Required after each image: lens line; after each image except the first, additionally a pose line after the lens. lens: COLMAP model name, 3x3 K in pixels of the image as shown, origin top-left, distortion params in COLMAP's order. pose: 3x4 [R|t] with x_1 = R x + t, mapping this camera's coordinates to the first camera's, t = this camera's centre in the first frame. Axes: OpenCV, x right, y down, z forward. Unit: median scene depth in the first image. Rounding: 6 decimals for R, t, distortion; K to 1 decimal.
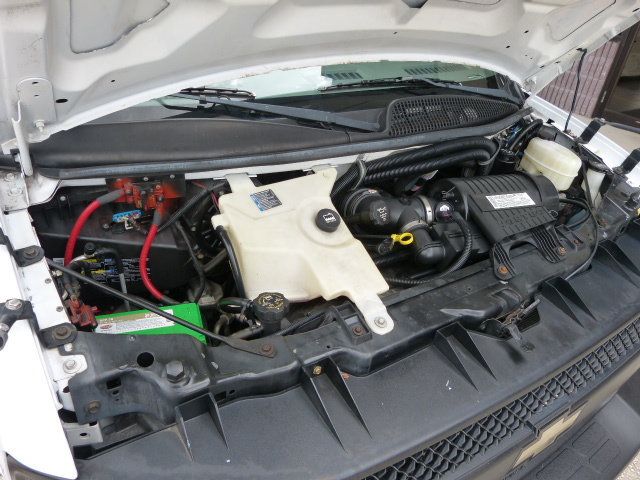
lens RADIAL K [[479.0, 0, 318.3], [0, 479.0, 239.8], [0, 0, 1]] dist [-0.033654, 0.020793]
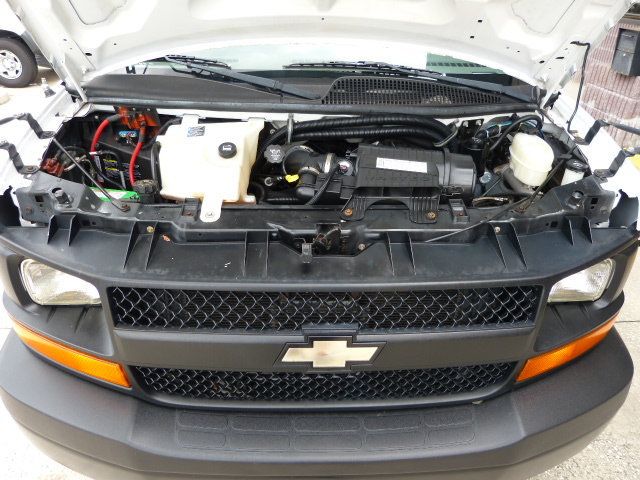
lens RADIAL K [[479.0, 0, 321.3], [0, 479.0, 237.1], [0, 0, 1]] dist [-0.033654, 0.020793]
pose [[0.858213, 0.187215, -0.477934, 0.880836], [-0.224549, 0.974223, -0.021597, 0.158071], [0.461571, 0.125854, 0.878130, -0.035375]]
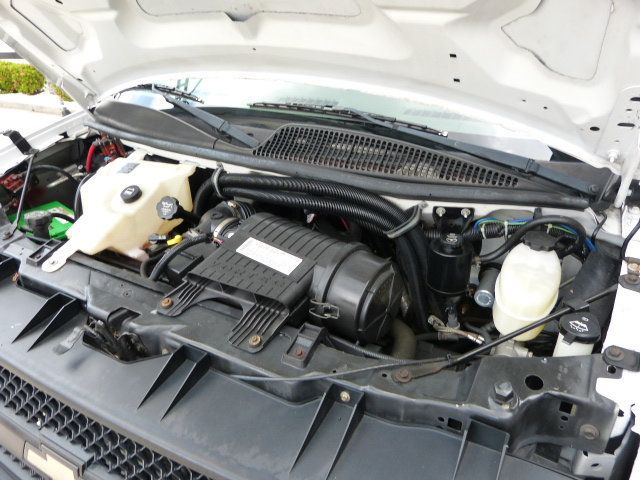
lens RADIAL K [[479.0, 0, 322.5], [0, 479.0, 241.7], [0, 0, 1]] dist [-0.033654, 0.020793]
pose [[0.471502, 0.311988, -0.824833, 1.175667], [-0.426219, 0.899451, 0.096571, -0.234572], [0.772025, 0.306026, 0.557068, 0.692459]]
